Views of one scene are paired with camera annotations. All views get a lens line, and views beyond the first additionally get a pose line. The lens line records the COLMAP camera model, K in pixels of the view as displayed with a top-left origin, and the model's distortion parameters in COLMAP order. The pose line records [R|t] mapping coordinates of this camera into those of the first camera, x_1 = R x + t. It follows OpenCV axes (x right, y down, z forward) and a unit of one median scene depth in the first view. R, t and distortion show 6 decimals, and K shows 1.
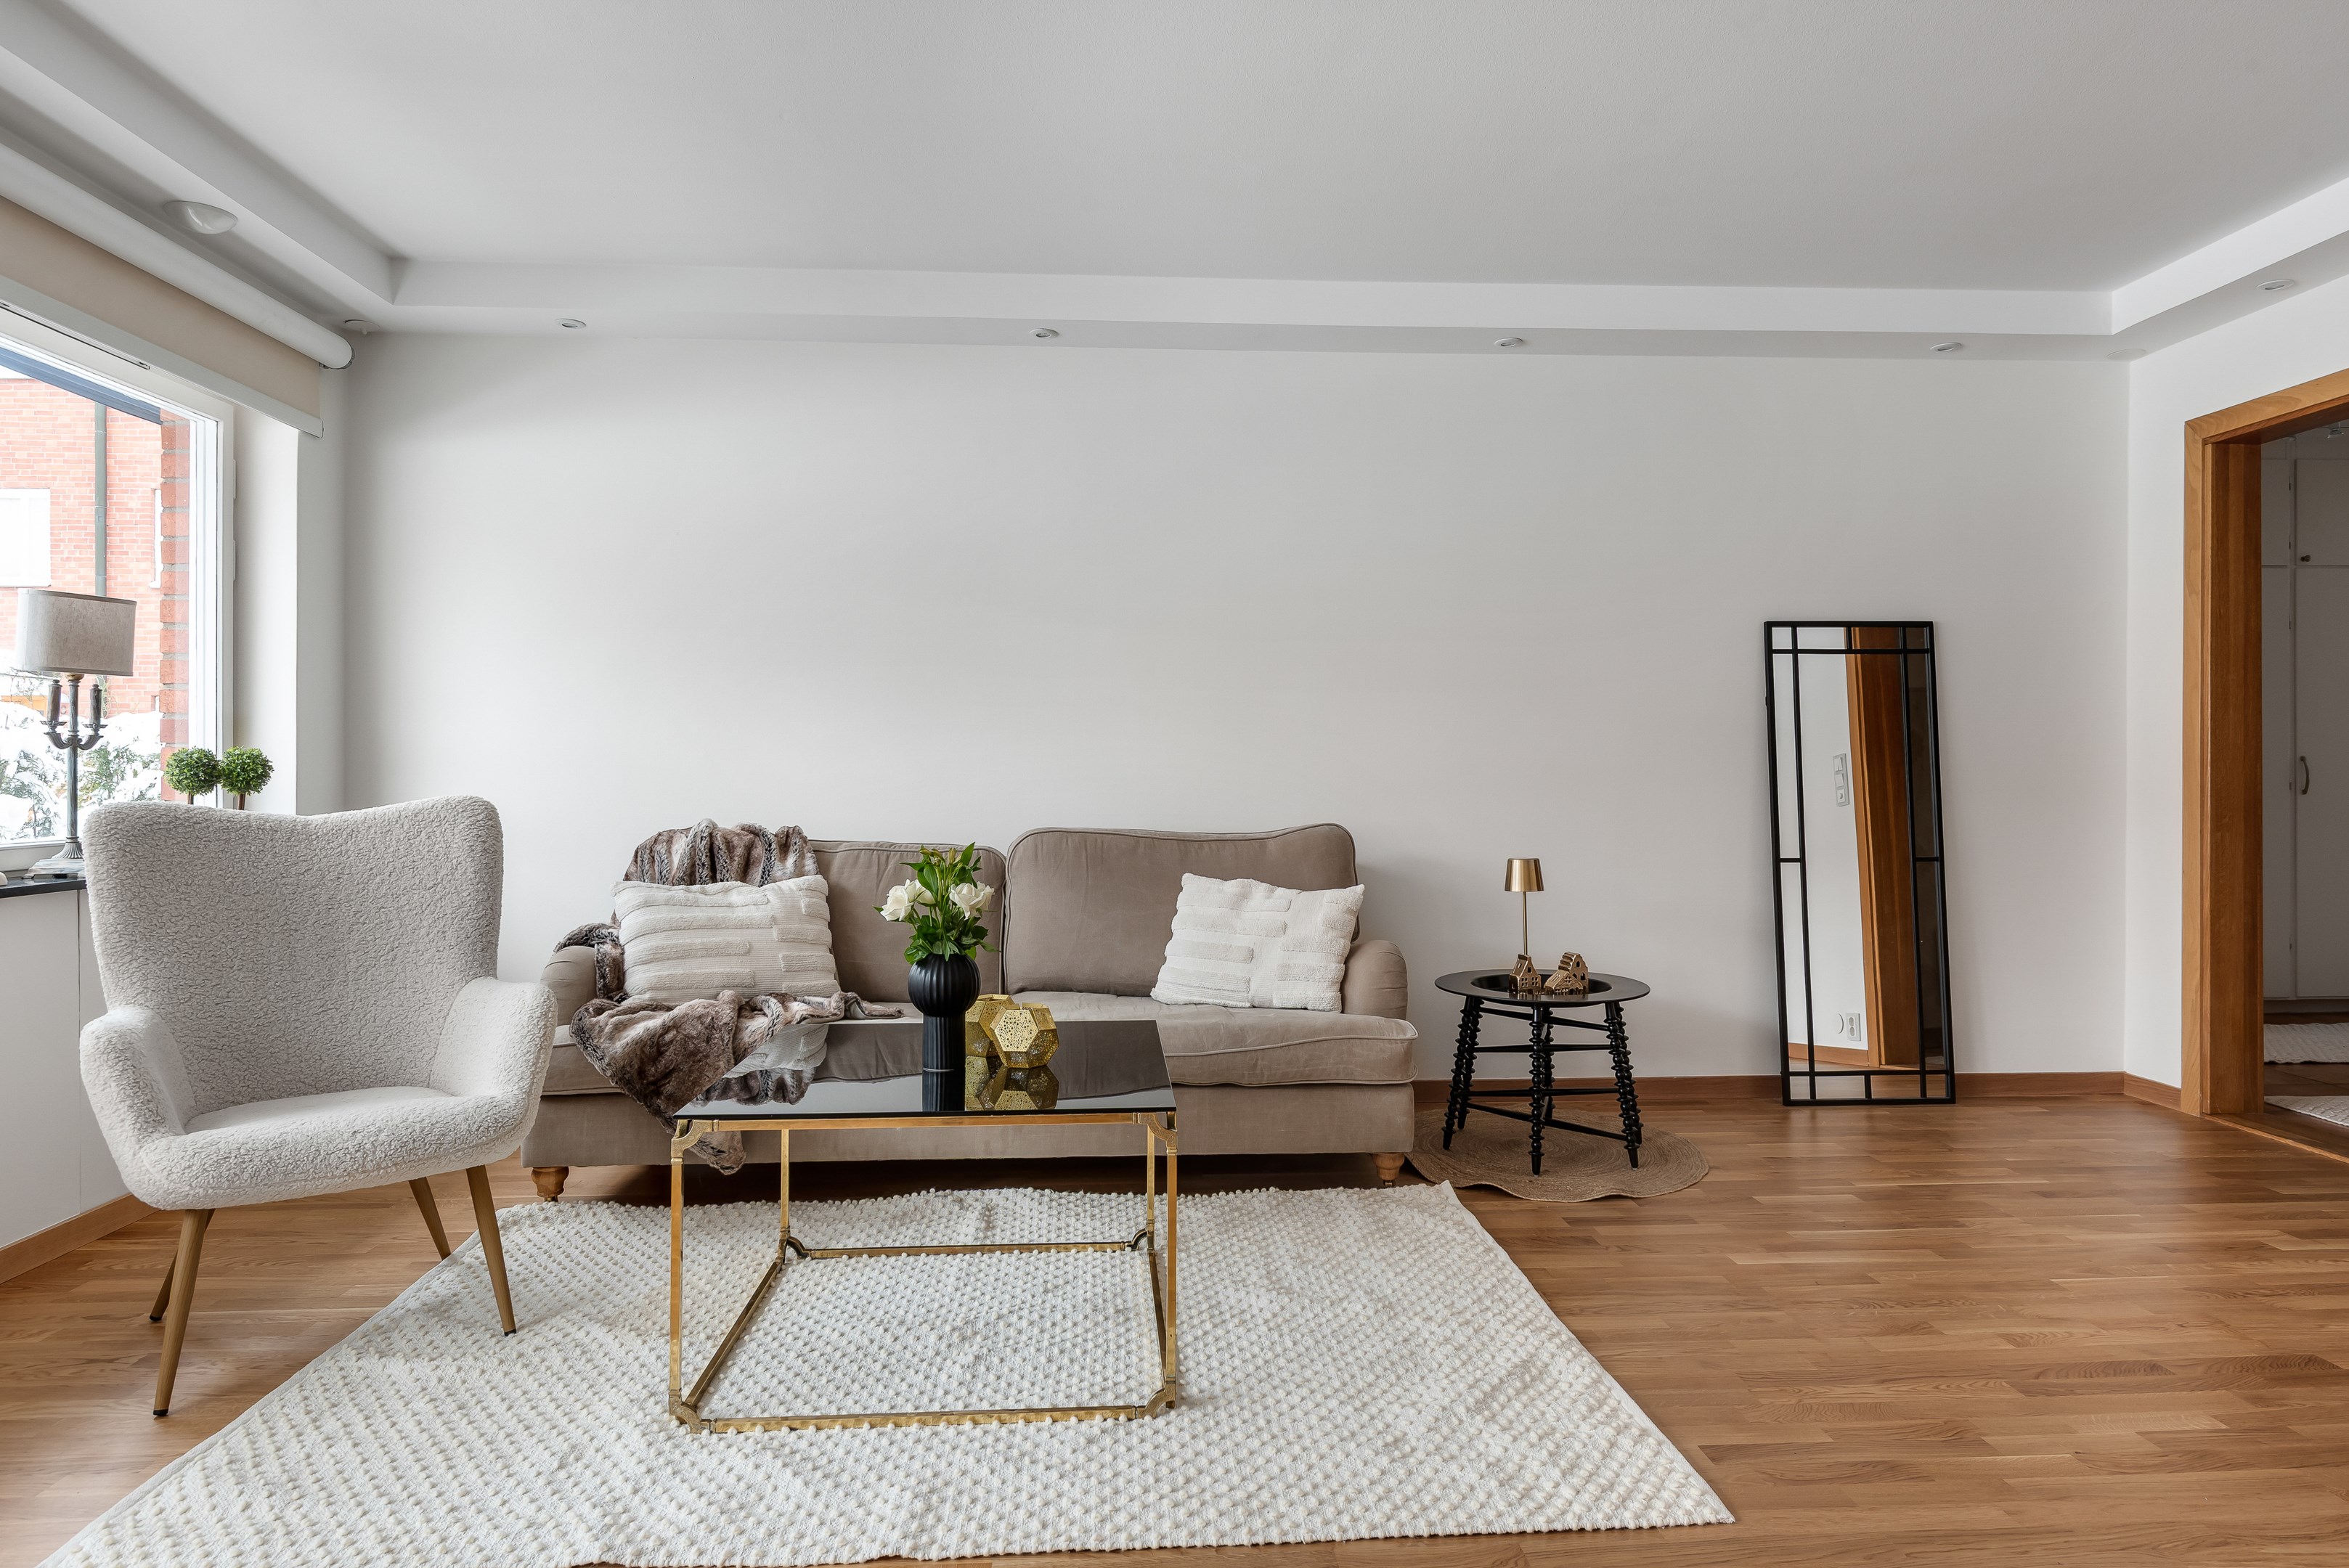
lens RADIAL K [[1378.6, 0, 1180.0], [0, 1378.6, 741.1], [0, 0, 1]] dist [0.040079, -0.029886]
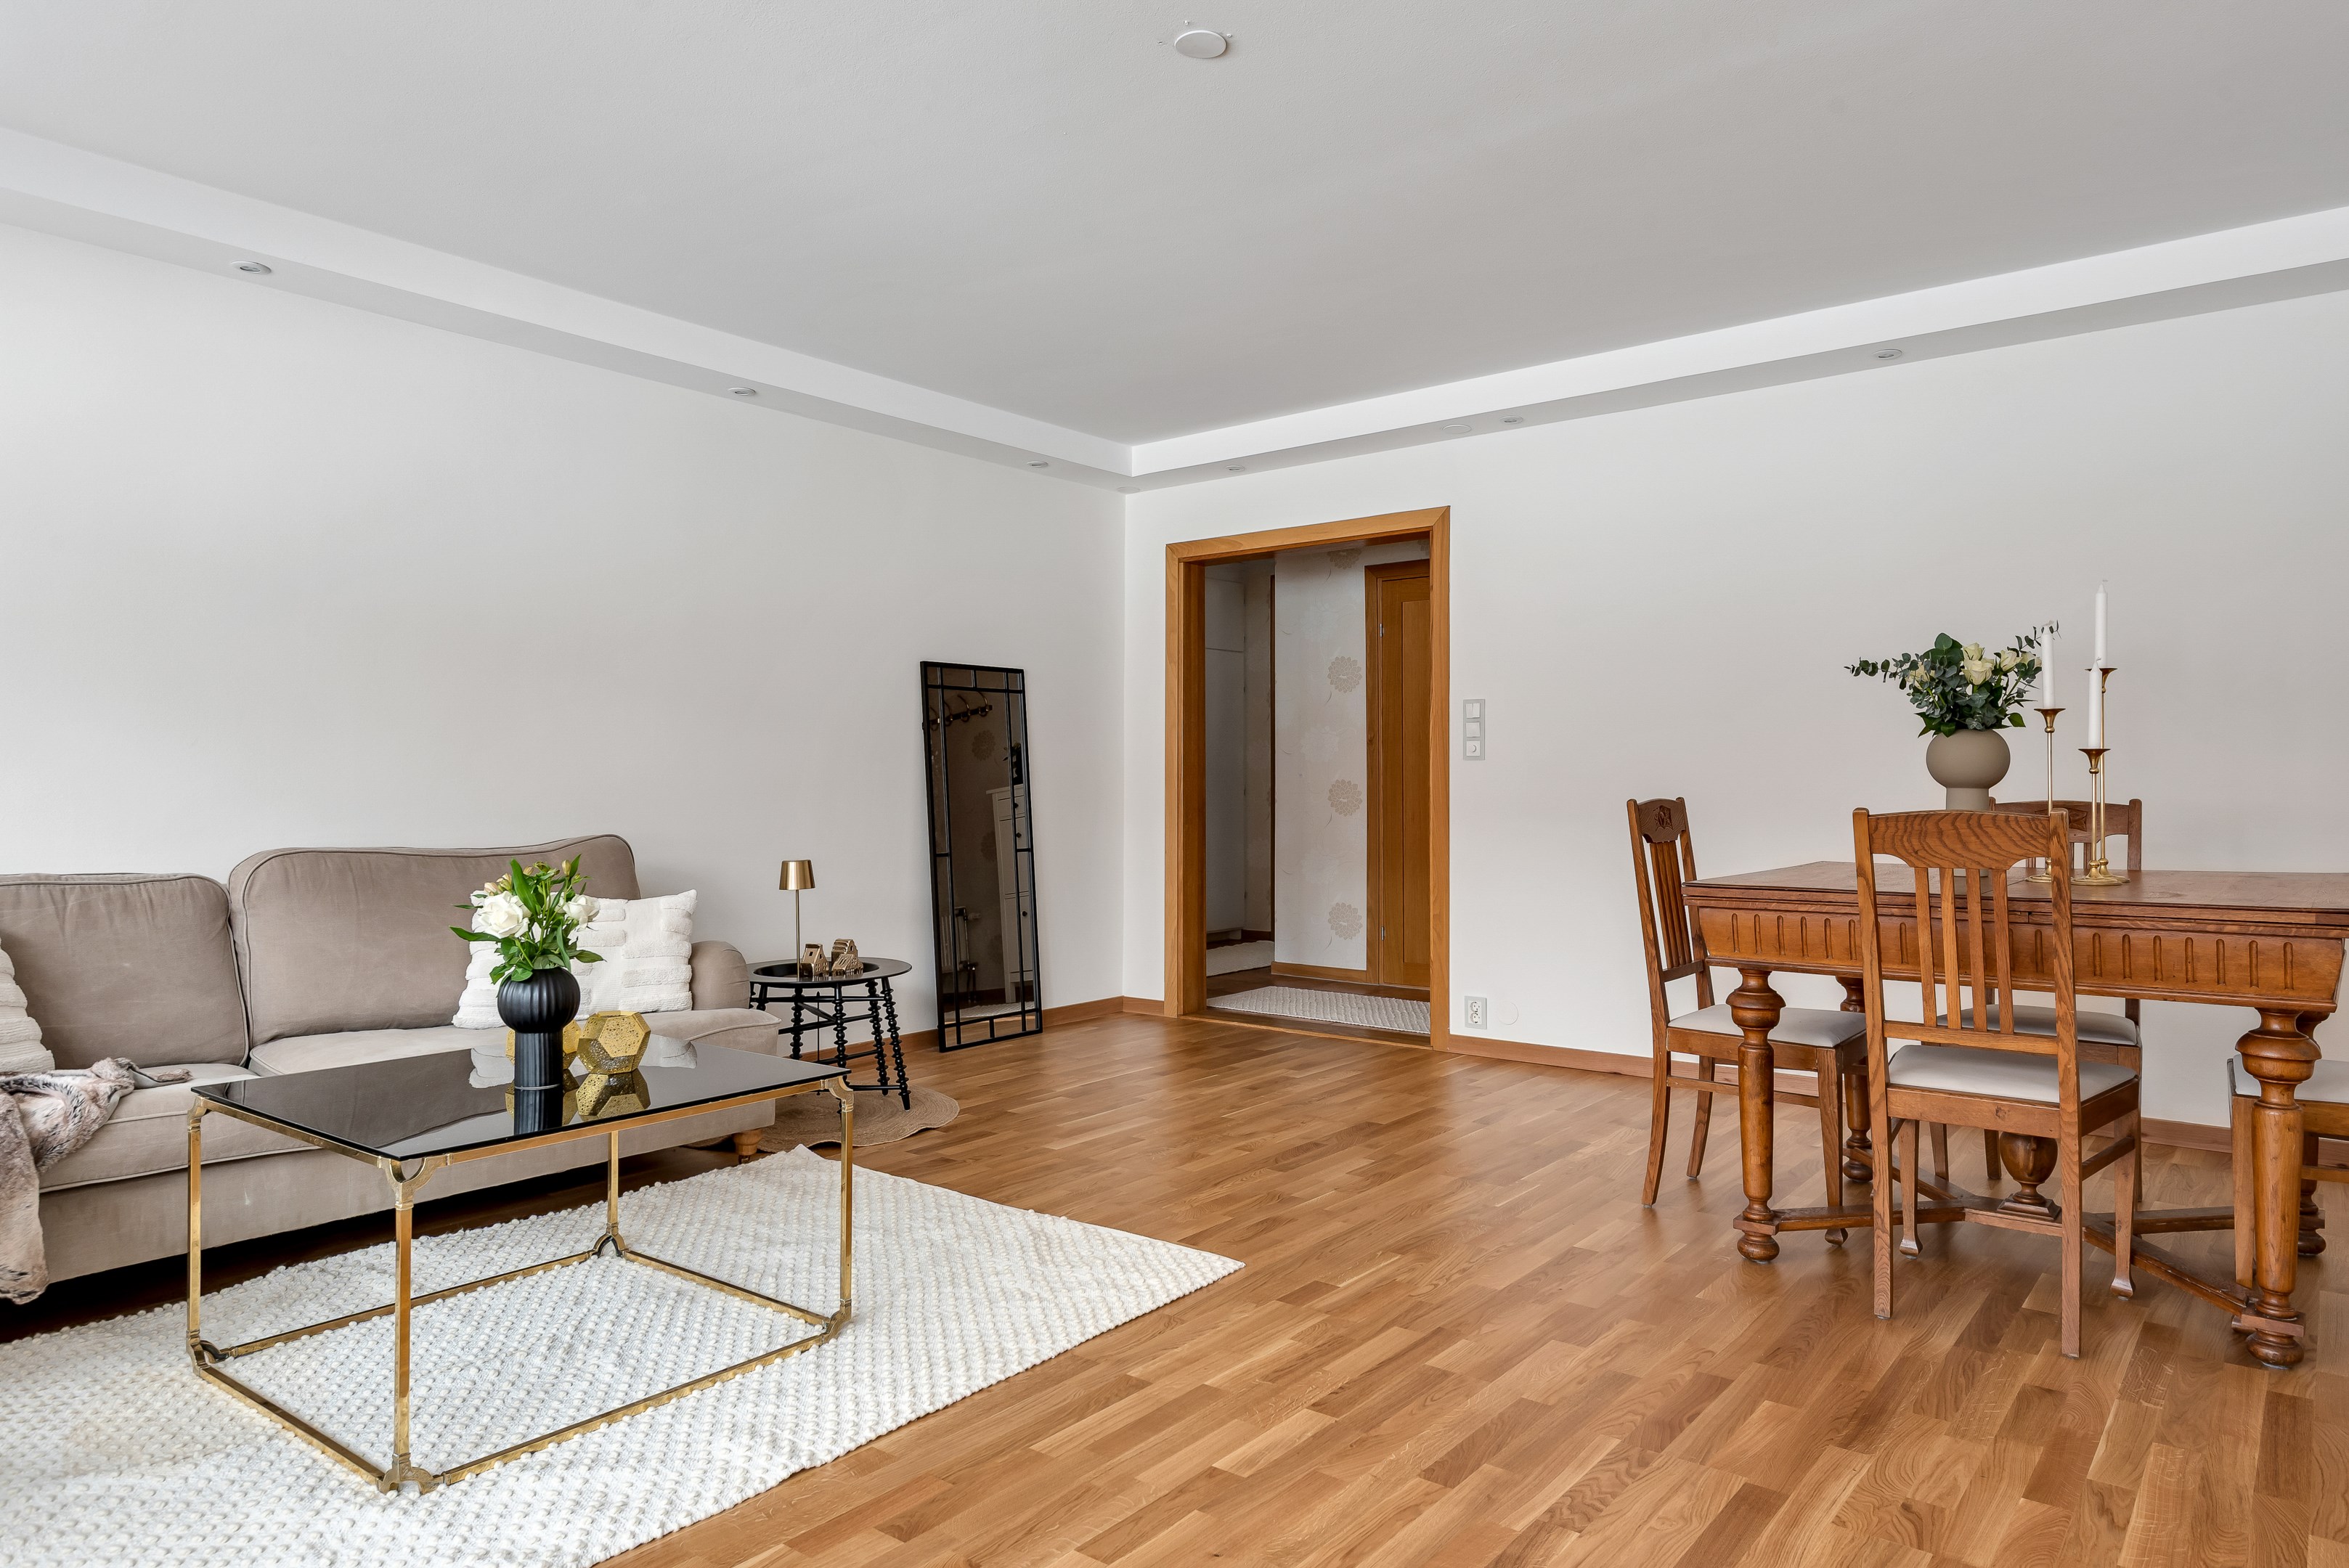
lens RADIAL K [[1378.6, 0, 1180.0], [0, 1378.6, 741.1], [0, 0, 1]] dist [0.040079, -0.029886]
pose [[0.687090, 0.022802, 0.726214, -0.367860], [-0.016460, 0.999739, -0.015817, 0.000015], [-0.726386, -0.001086, 0.687286, -0.004547]]
